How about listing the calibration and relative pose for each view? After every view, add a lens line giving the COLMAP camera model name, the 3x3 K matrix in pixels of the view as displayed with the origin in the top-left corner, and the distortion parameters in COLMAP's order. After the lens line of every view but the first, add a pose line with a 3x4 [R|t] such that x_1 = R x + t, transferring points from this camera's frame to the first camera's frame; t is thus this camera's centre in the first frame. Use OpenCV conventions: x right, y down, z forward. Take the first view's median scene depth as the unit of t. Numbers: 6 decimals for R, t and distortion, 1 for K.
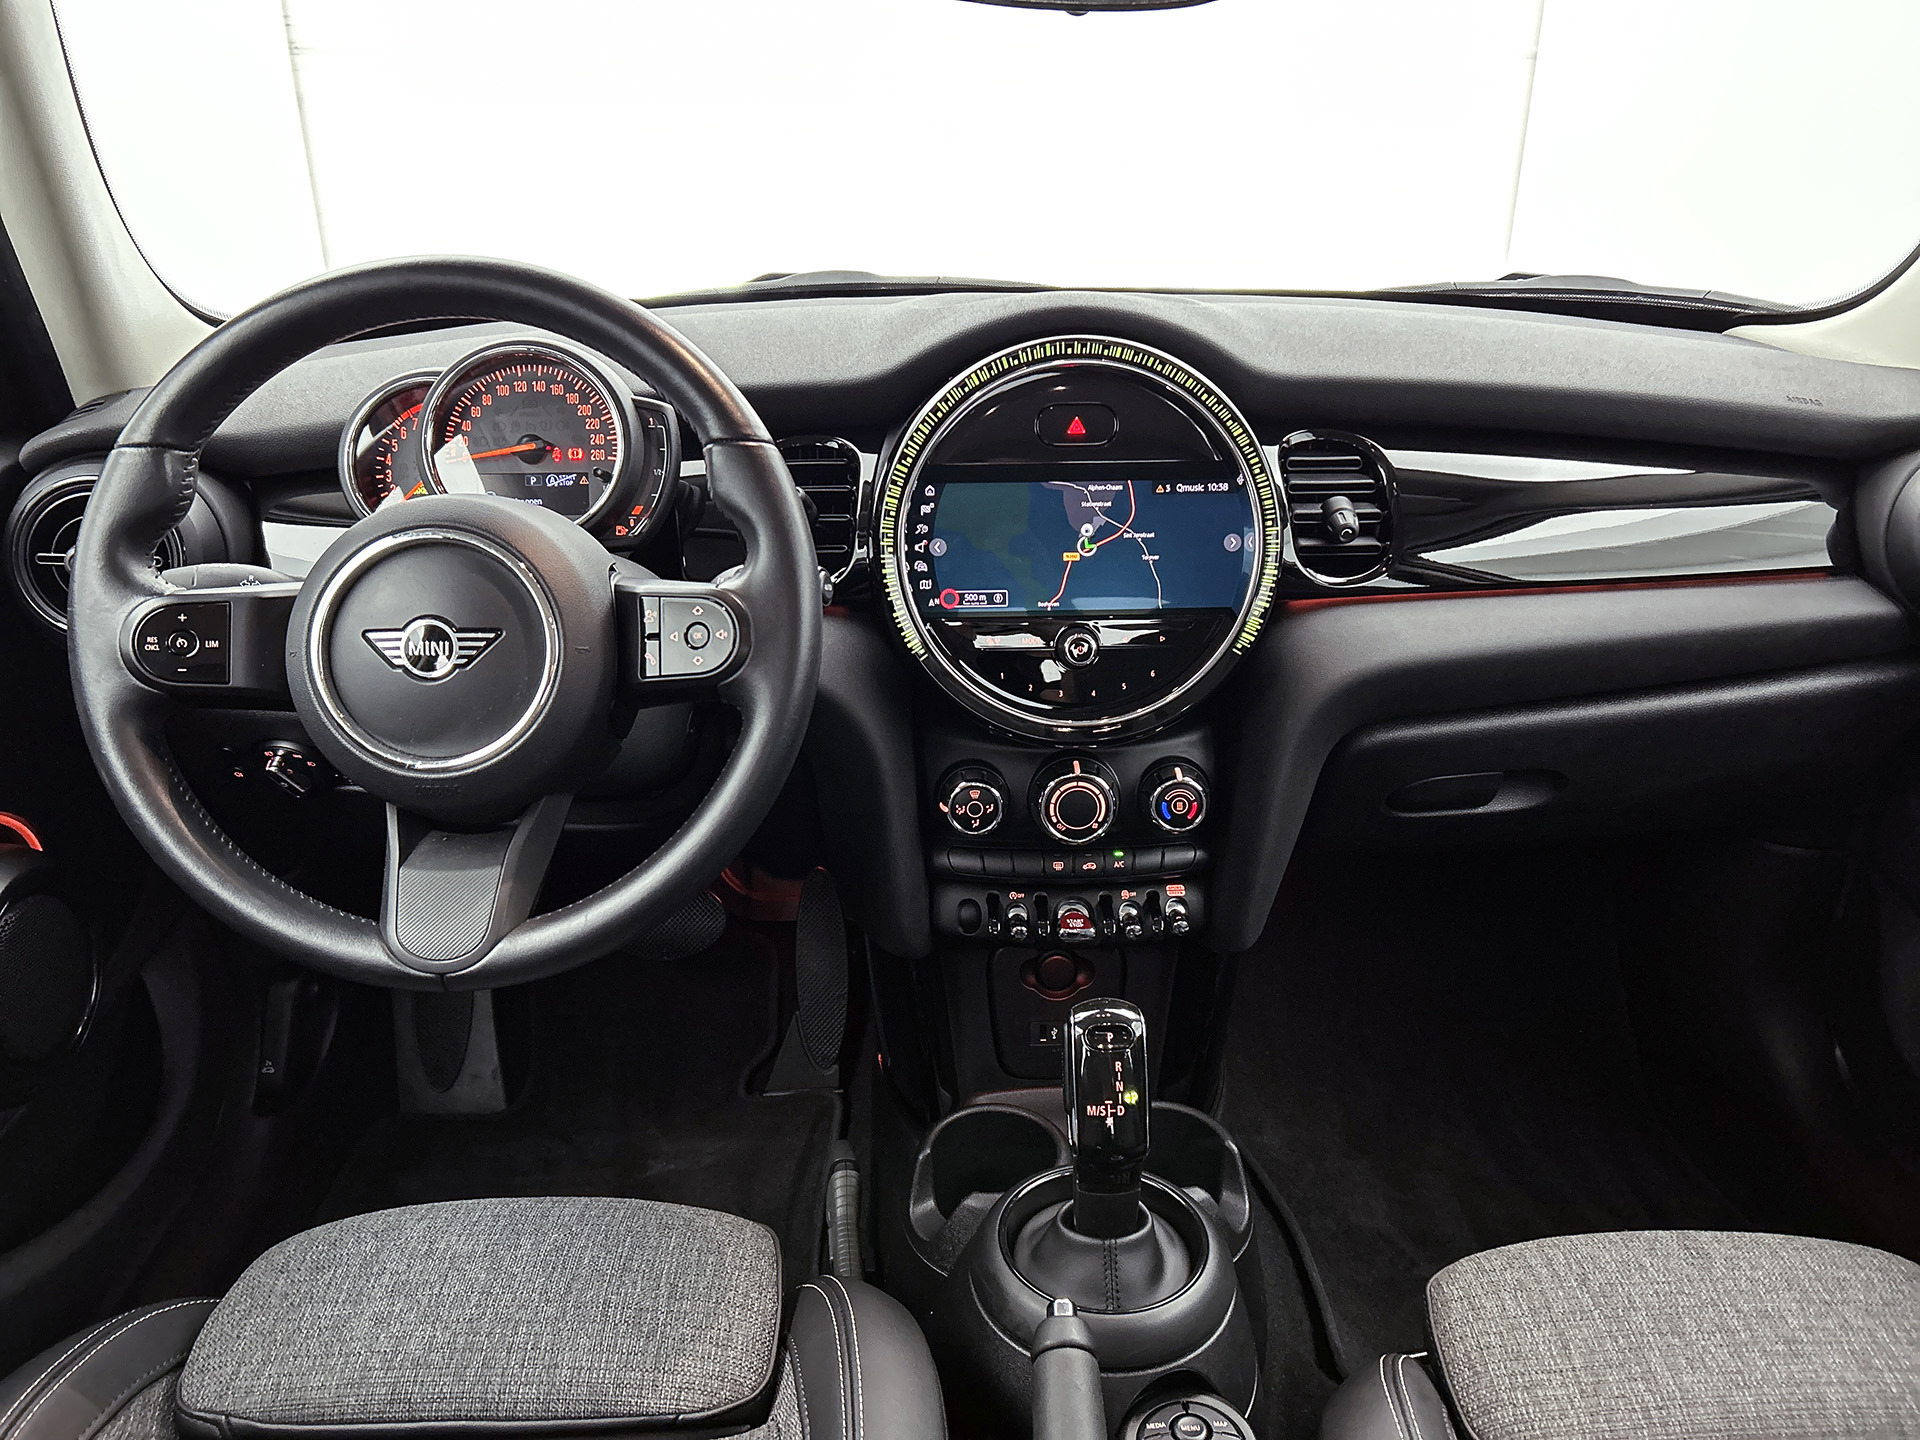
lens RADIAL K [[1465.7, 0, 945.9], [0, 1465.7, 730.9], [0, 0, 1]] dist [0.000888, 0.004436]
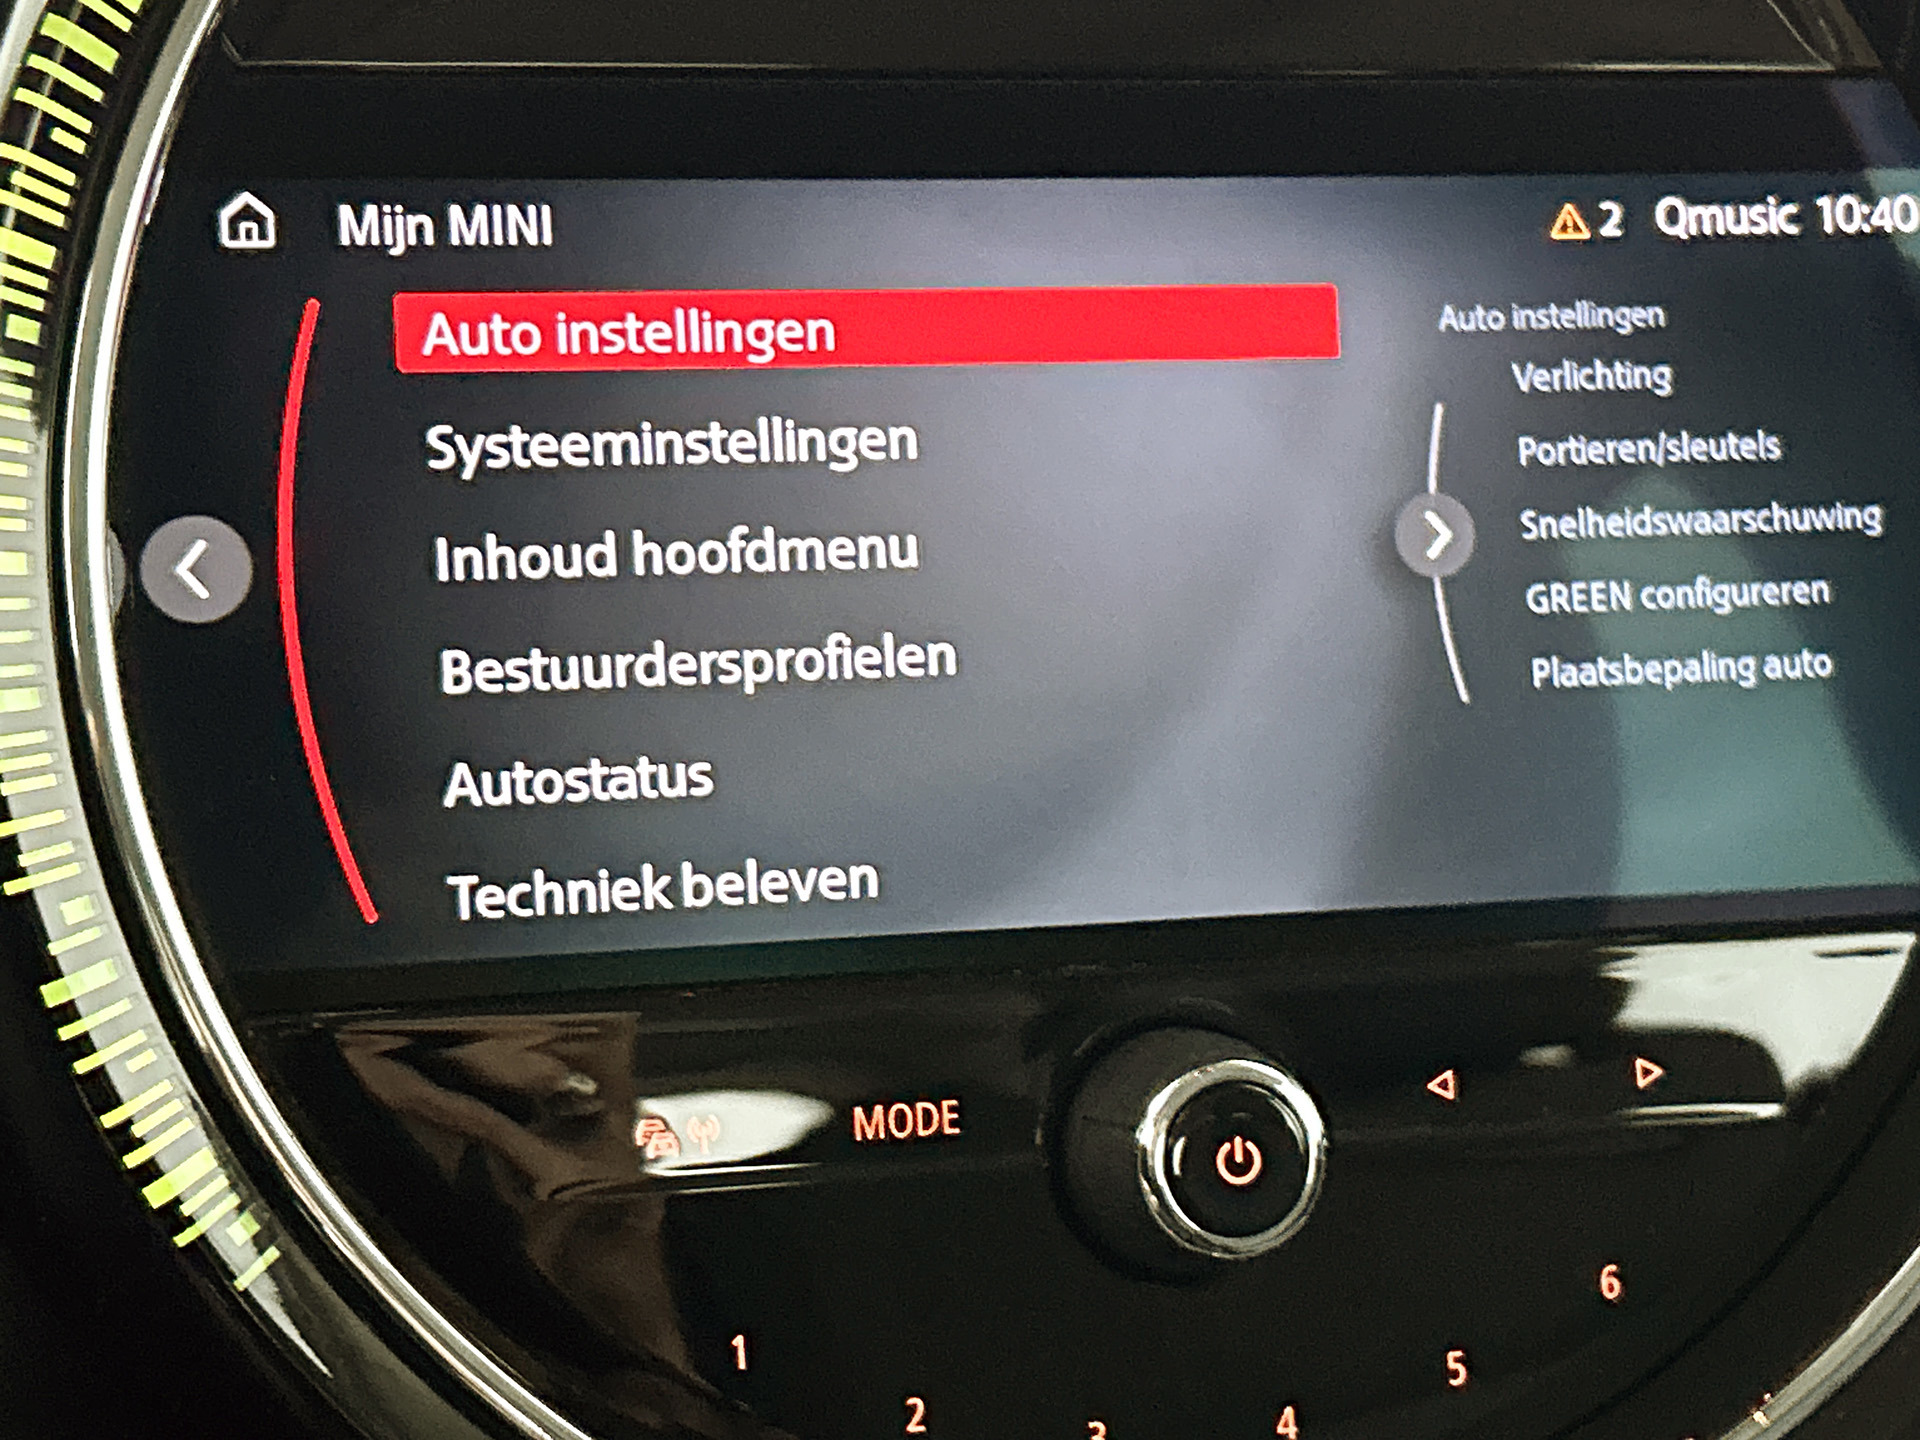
lens RADIAL K [[3811.7, 0, 897.5], [0, 3811.7, 658.2], [0, 0, 1]] dist [0.037923, 0.000000]
pose [[0.966269, -0.018887, 0.256840, -0.051462], [0.071701, 0.977605, -0.197858, -0.029665], [-0.247351, 0.209600, 0.945984, 0.609966]]
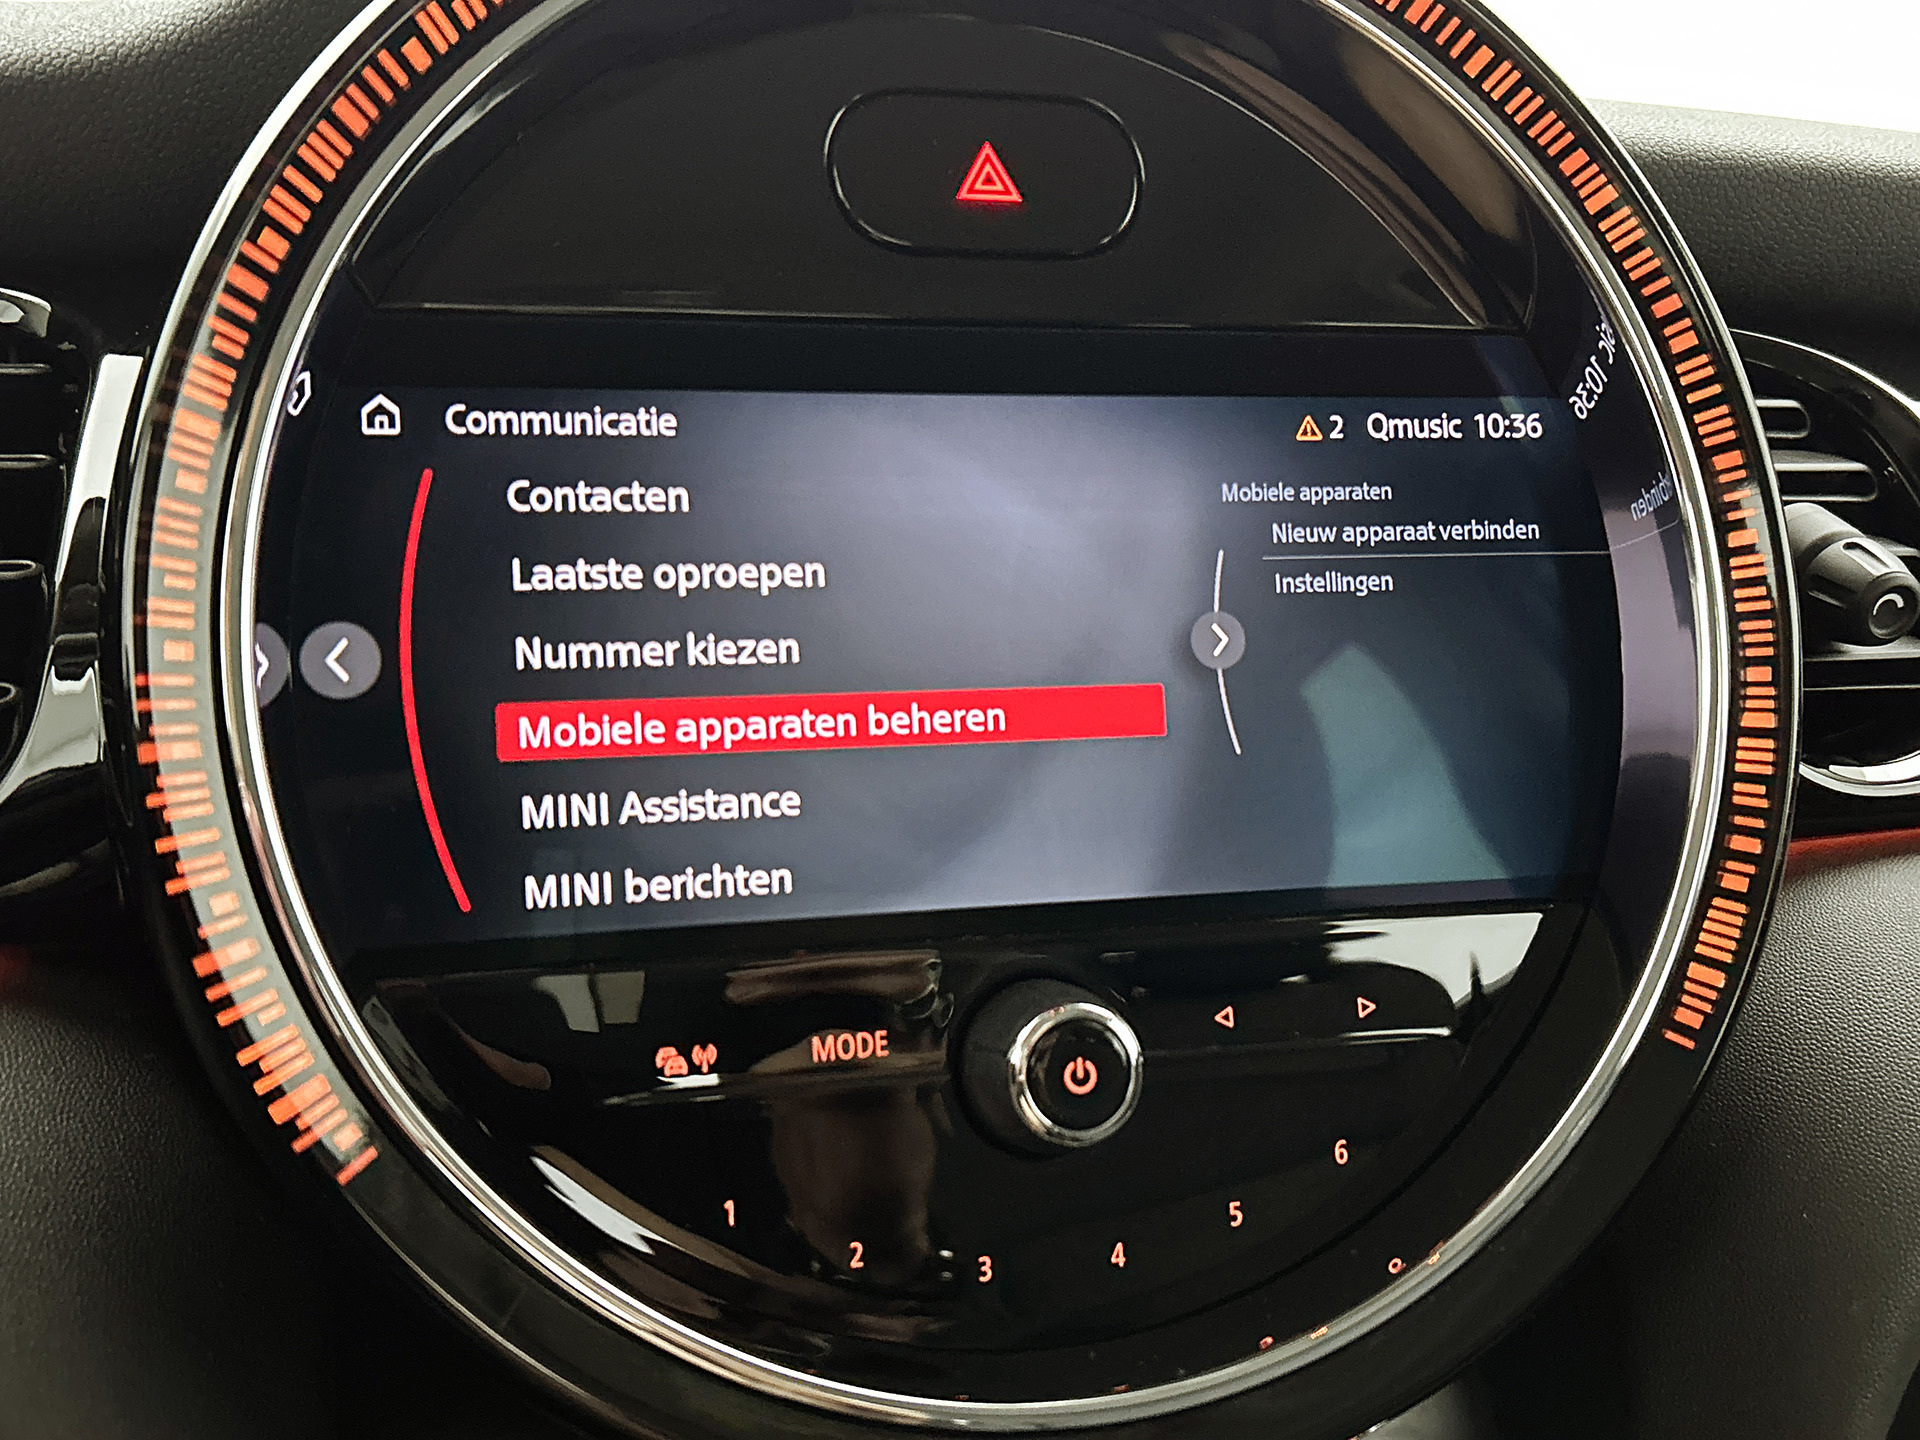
lens RADIAL K [[1932.2, 0, 988.5], [0, 1932.2, 711.9], [0, 0, 1]] dist [0.008260, 0.000000]
pose [[0.963592, -0.015957, 0.266901, -0.000707], [0.076944, 0.972540, -0.219649, -0.046365], [-0.256067, 0.232188, 0.938359, 0.719409]]
